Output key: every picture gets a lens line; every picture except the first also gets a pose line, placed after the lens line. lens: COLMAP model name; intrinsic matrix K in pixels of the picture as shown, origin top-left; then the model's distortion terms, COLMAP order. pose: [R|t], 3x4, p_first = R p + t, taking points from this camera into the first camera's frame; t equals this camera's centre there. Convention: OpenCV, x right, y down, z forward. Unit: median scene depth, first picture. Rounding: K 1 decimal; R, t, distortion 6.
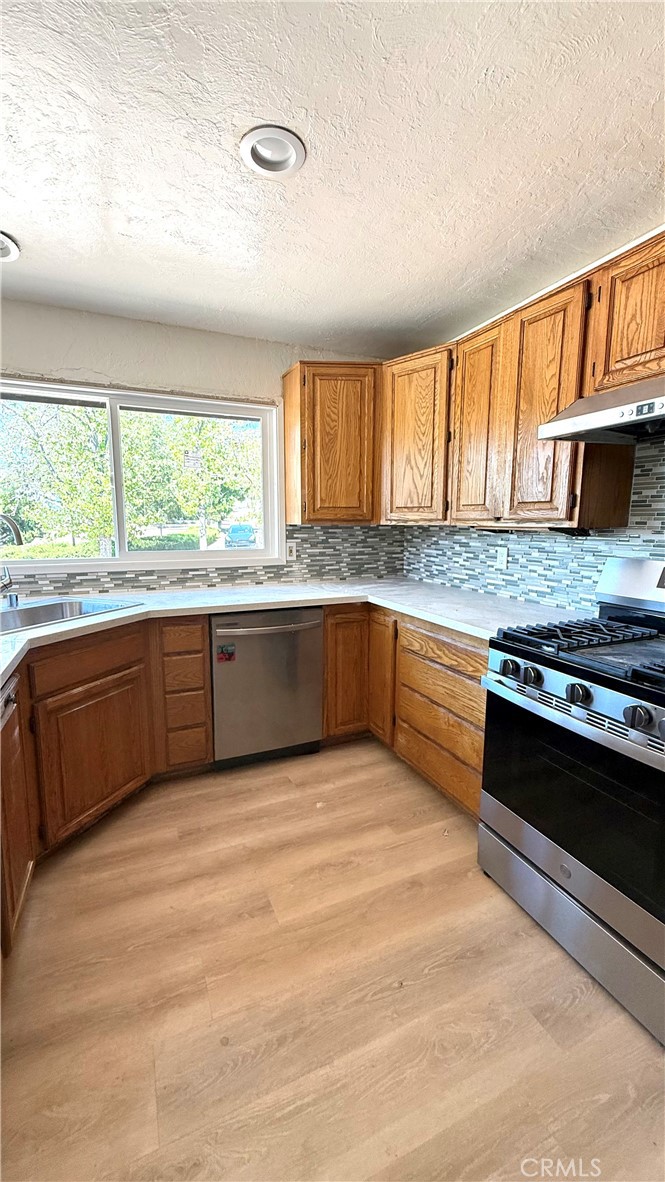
lens RADIAL K [[474.1, 0, 336.1], [0, 474.1, 588.1], [0, 0, 1]] dist [0.001615, -0.000008]
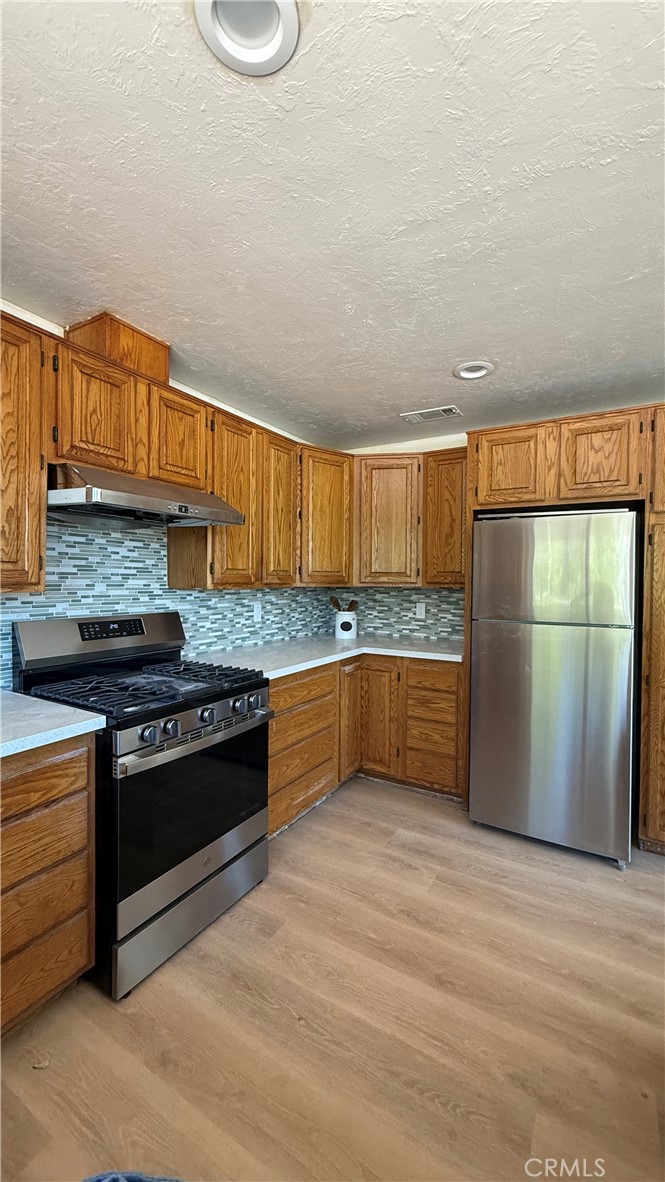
lens RADIAL K [[474.1, 0, 335.5], [0, 474.1, 586.3], [0, 0, 1]] dist [0.001615, -0.000008]
pose [[-0.579693, -0.017786, 0.814641, -0.744143], [0.111394, 0.988646, 0.100852, -0.215192], [-0.807185, 0.149209, -0.571130, 1.375233]]
